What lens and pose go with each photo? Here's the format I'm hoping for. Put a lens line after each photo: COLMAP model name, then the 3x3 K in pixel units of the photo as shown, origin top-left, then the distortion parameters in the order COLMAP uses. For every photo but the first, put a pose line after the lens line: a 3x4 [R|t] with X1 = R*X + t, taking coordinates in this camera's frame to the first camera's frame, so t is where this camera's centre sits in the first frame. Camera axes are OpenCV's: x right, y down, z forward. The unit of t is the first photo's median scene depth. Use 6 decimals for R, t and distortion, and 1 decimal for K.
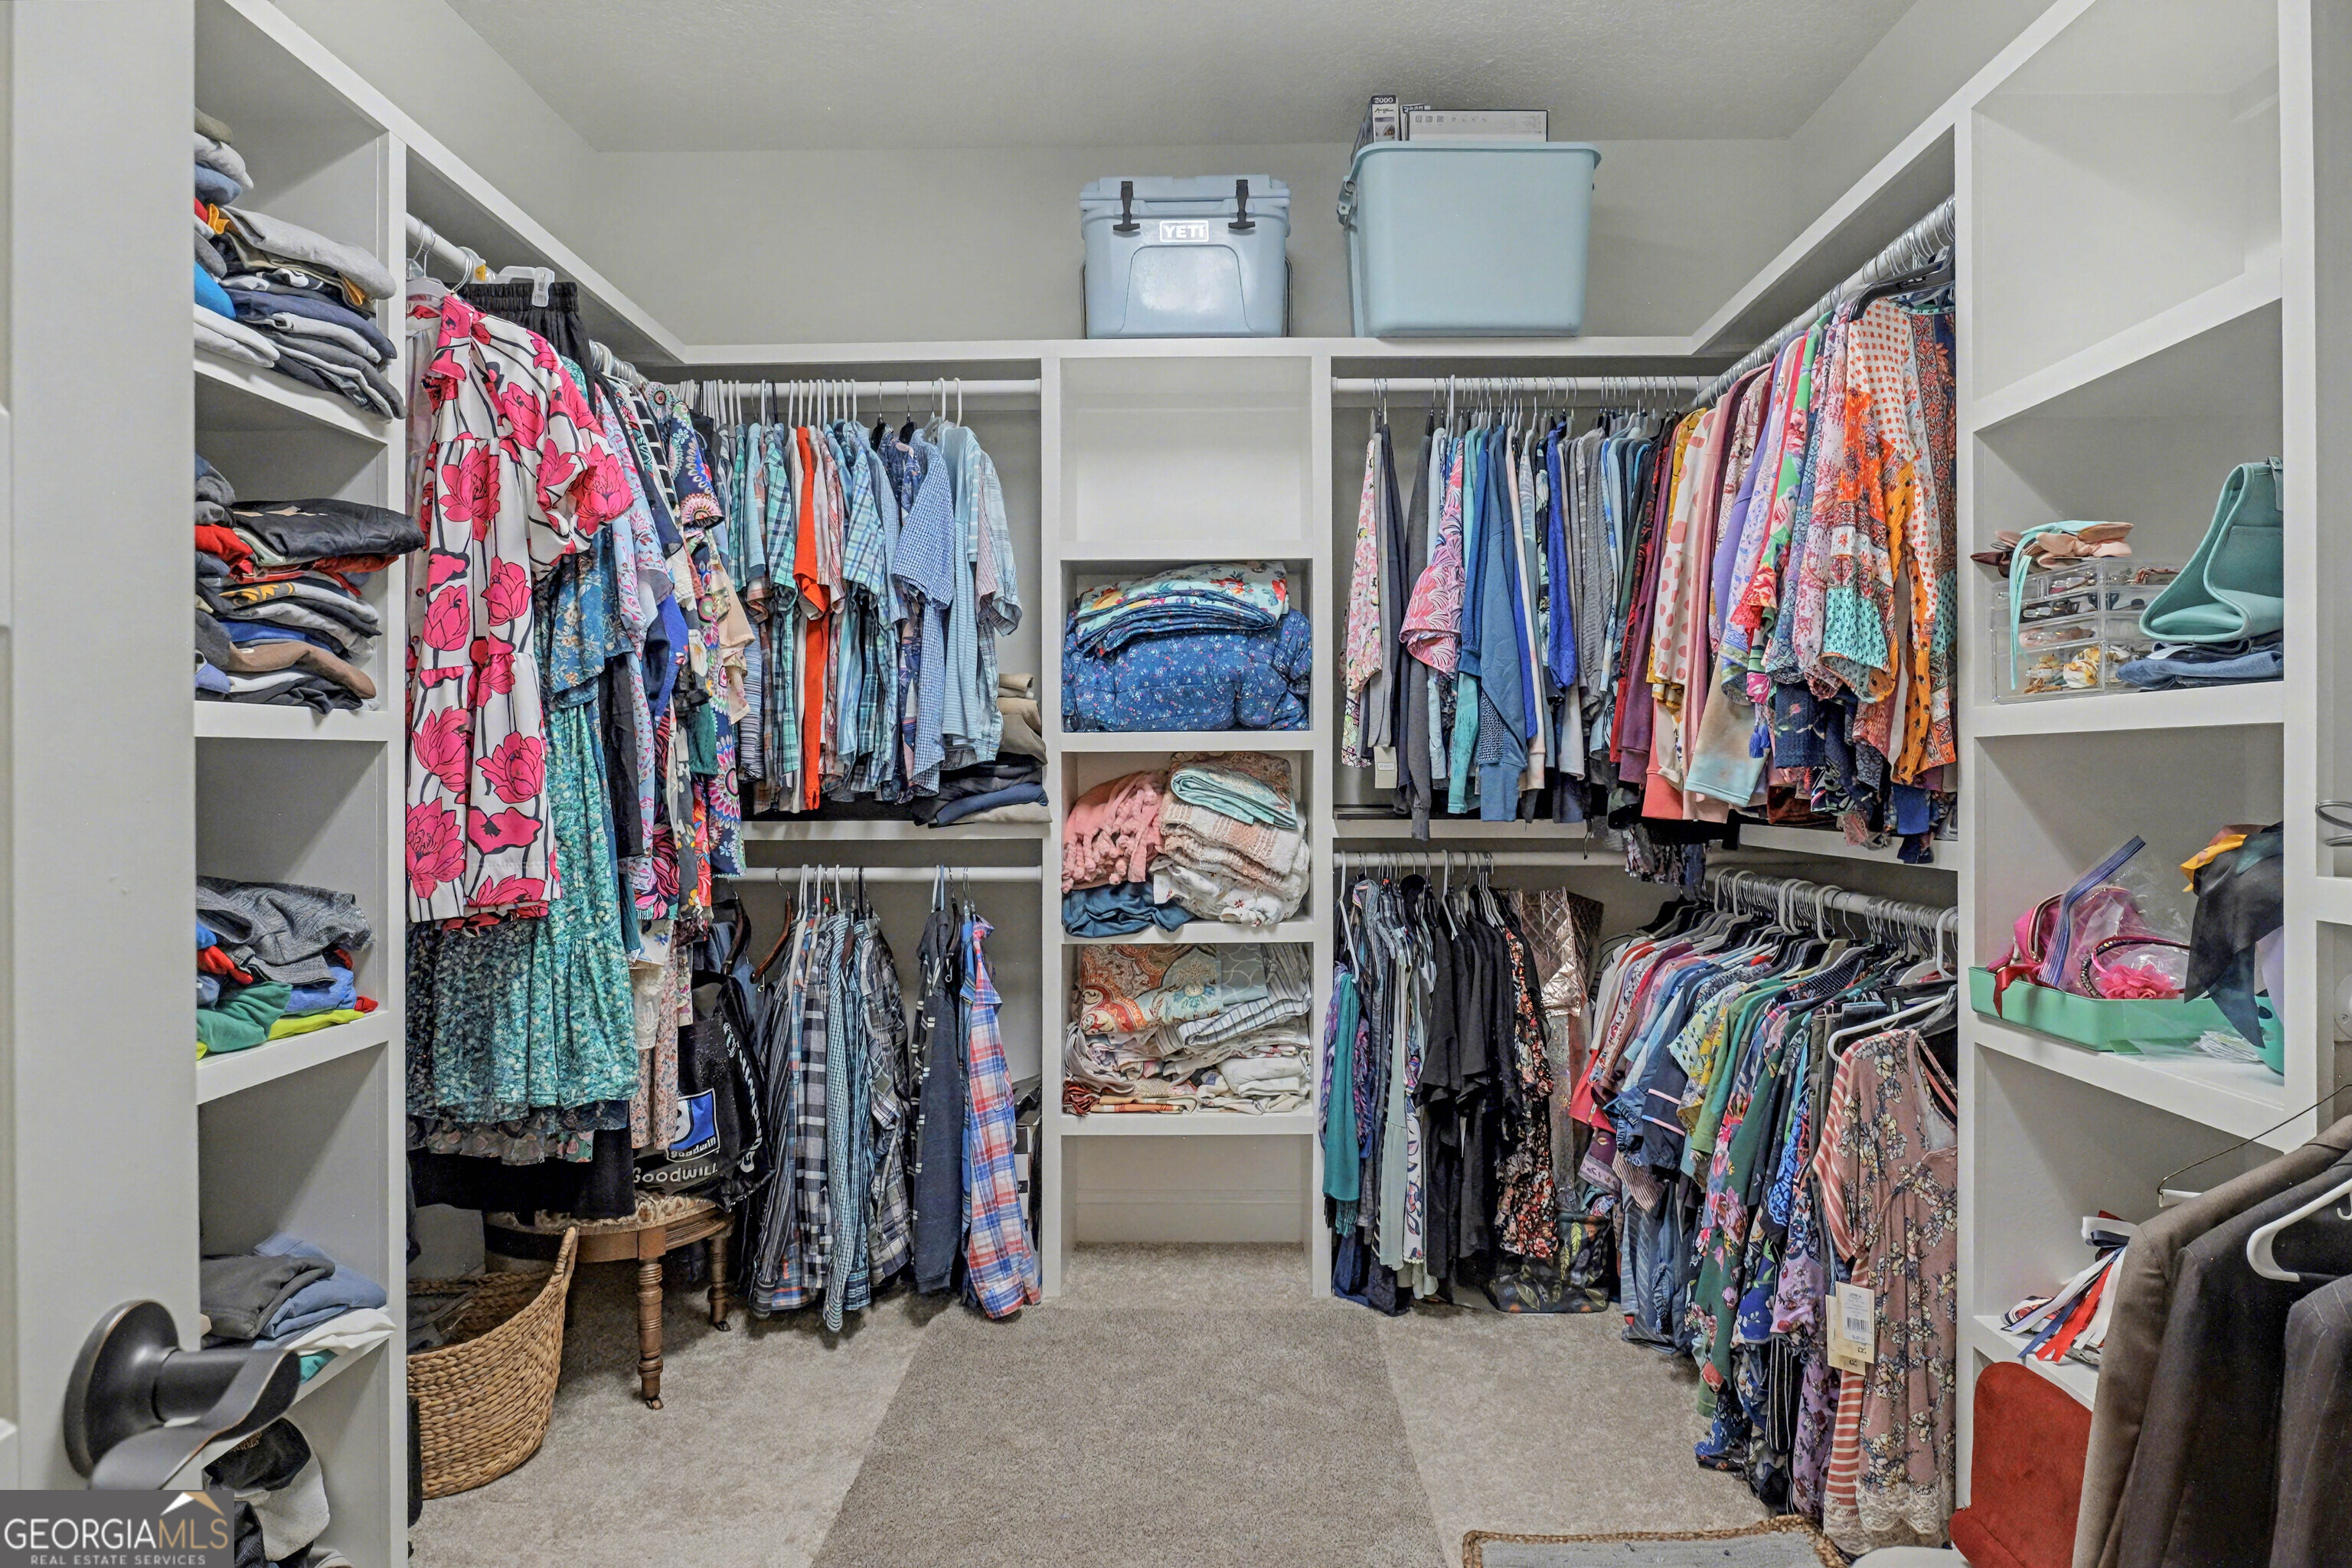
lens RADIAL K [[1390.2, 0, 1177.9], [0, 1390.2, 782.4], [0, 0, 1]] dist [-0.024126, 0.012717]
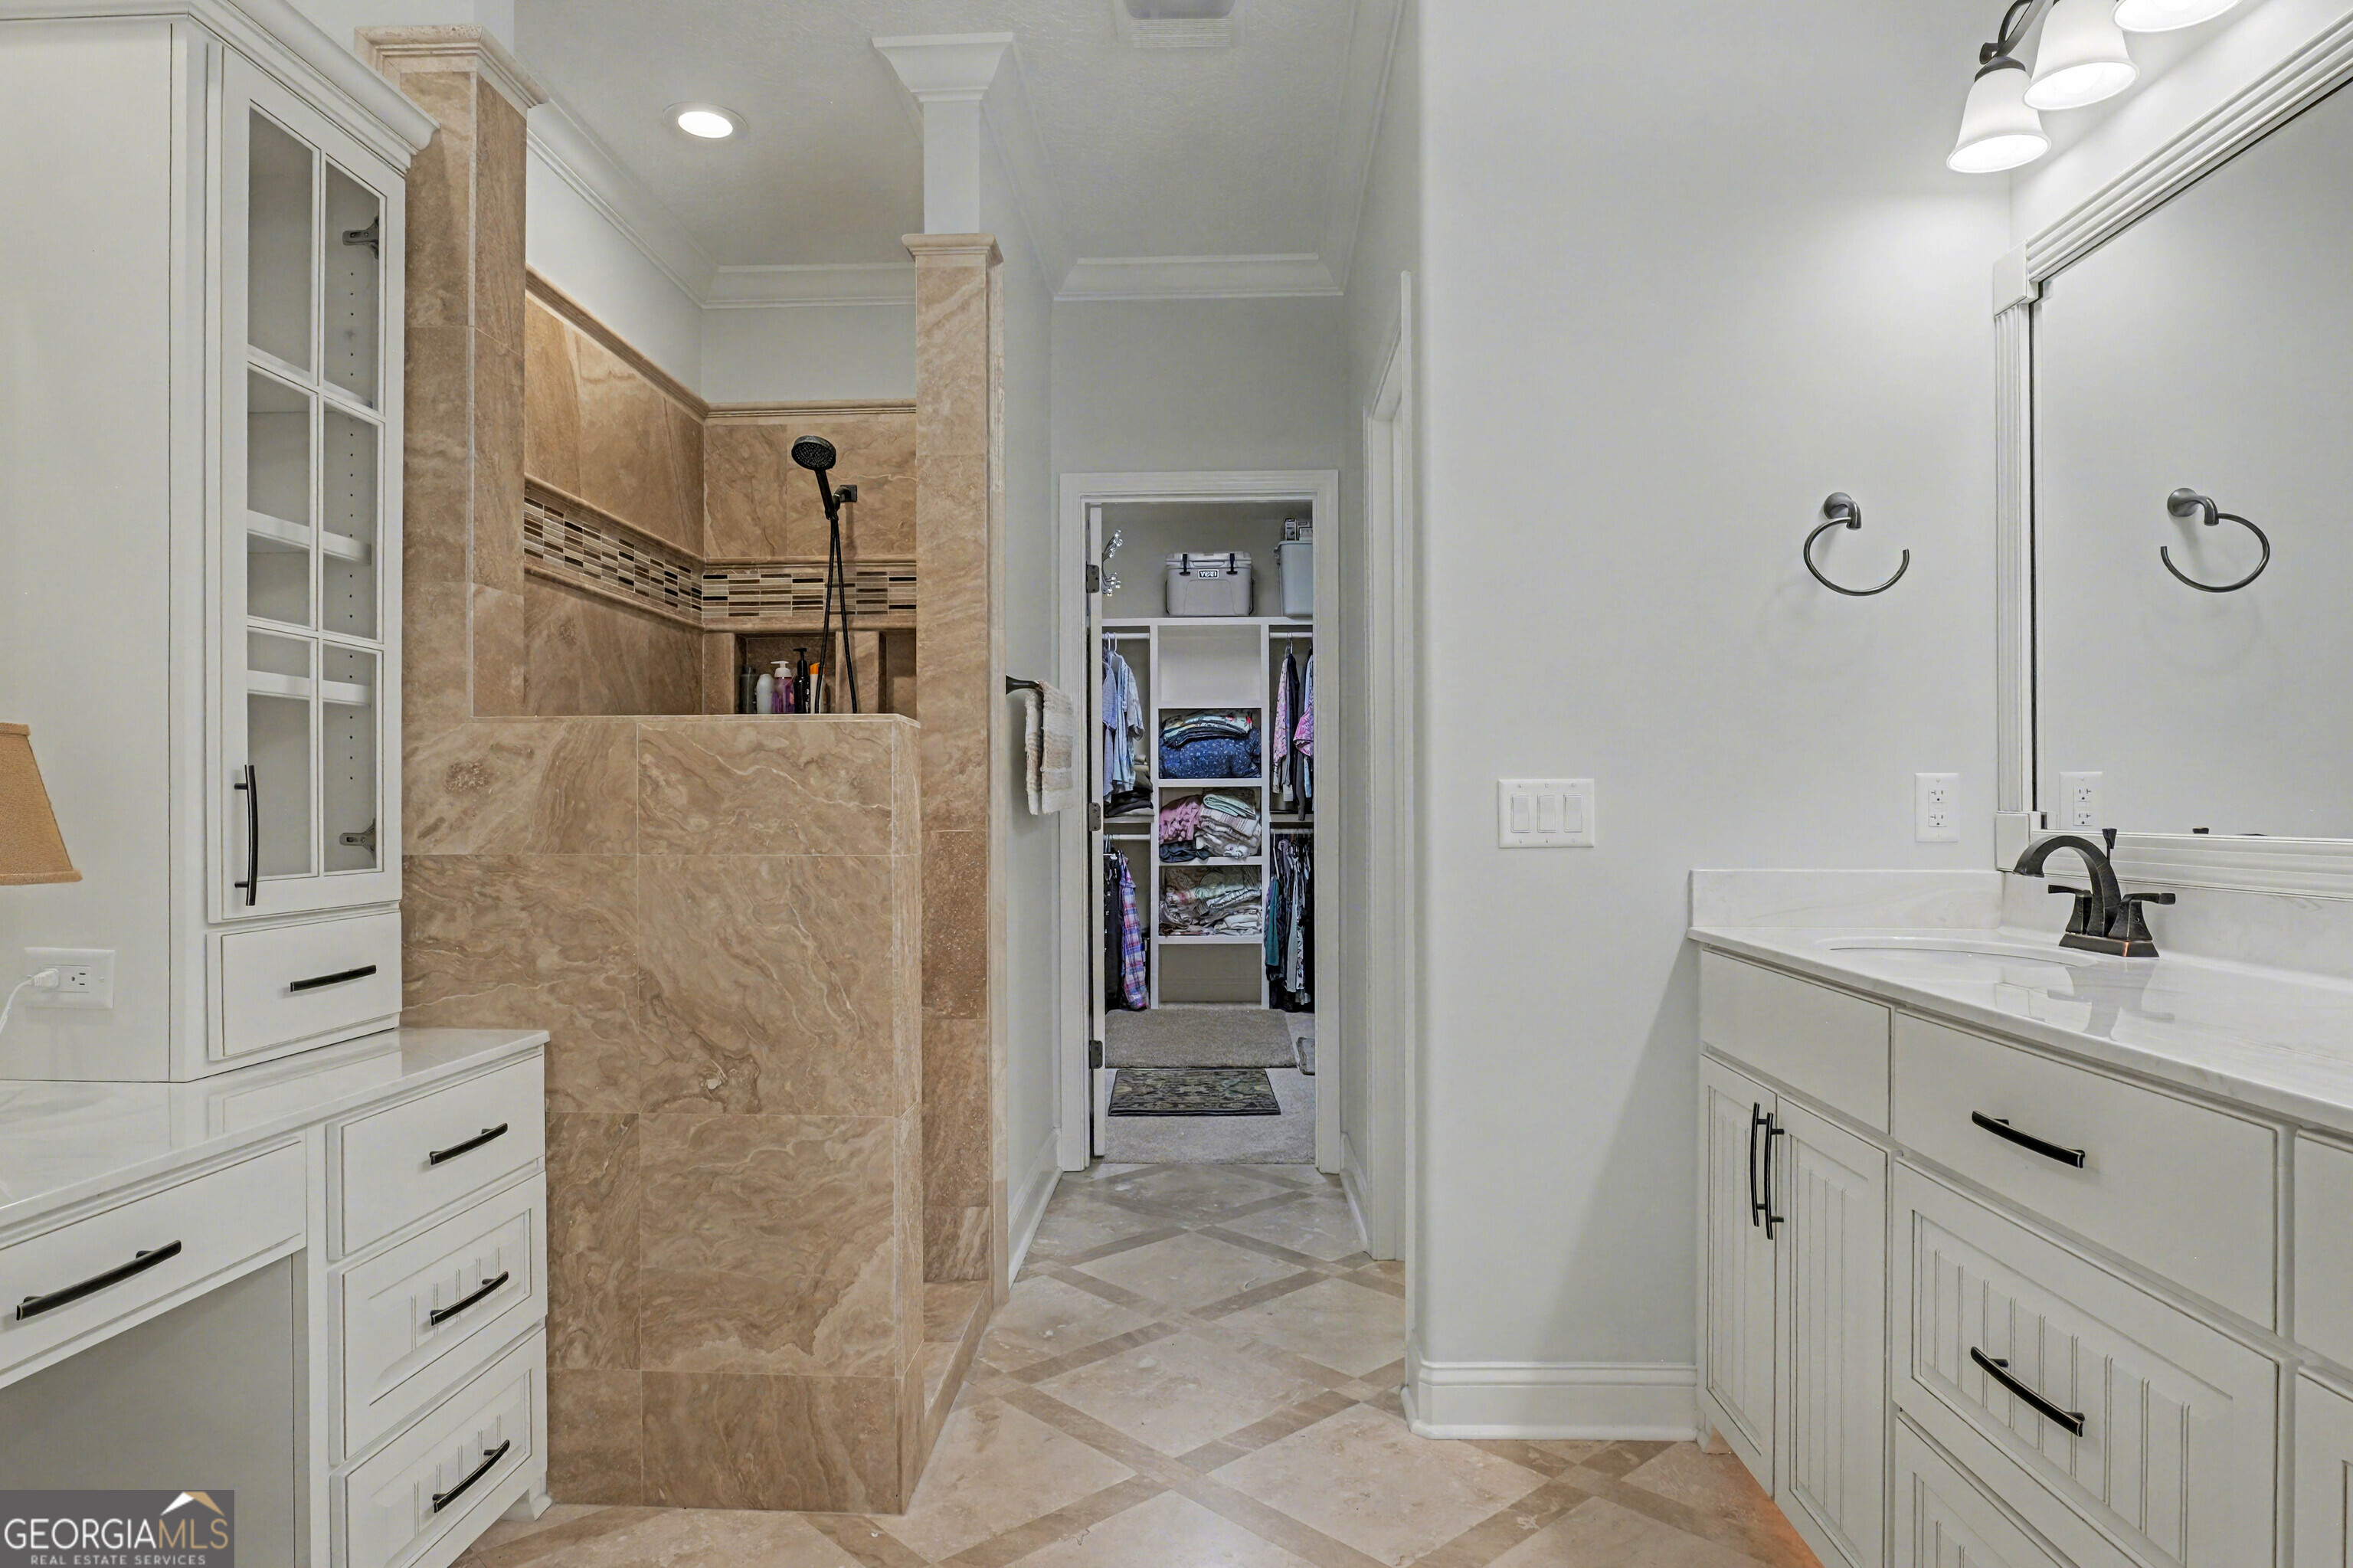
lens RADIAL K [[1390.8, 0, 1164.1], [0, 1390.8, 800.2], [0, 0, 1]] dist [-0.024126, 0.012717]
pose [[0.999421, -0.000916, -0.034024, 0.009062], [0.000598, 0.999956, -0.009367, 0.023915], [0.034031, 0.009342, 0.999377, -1.442636]]
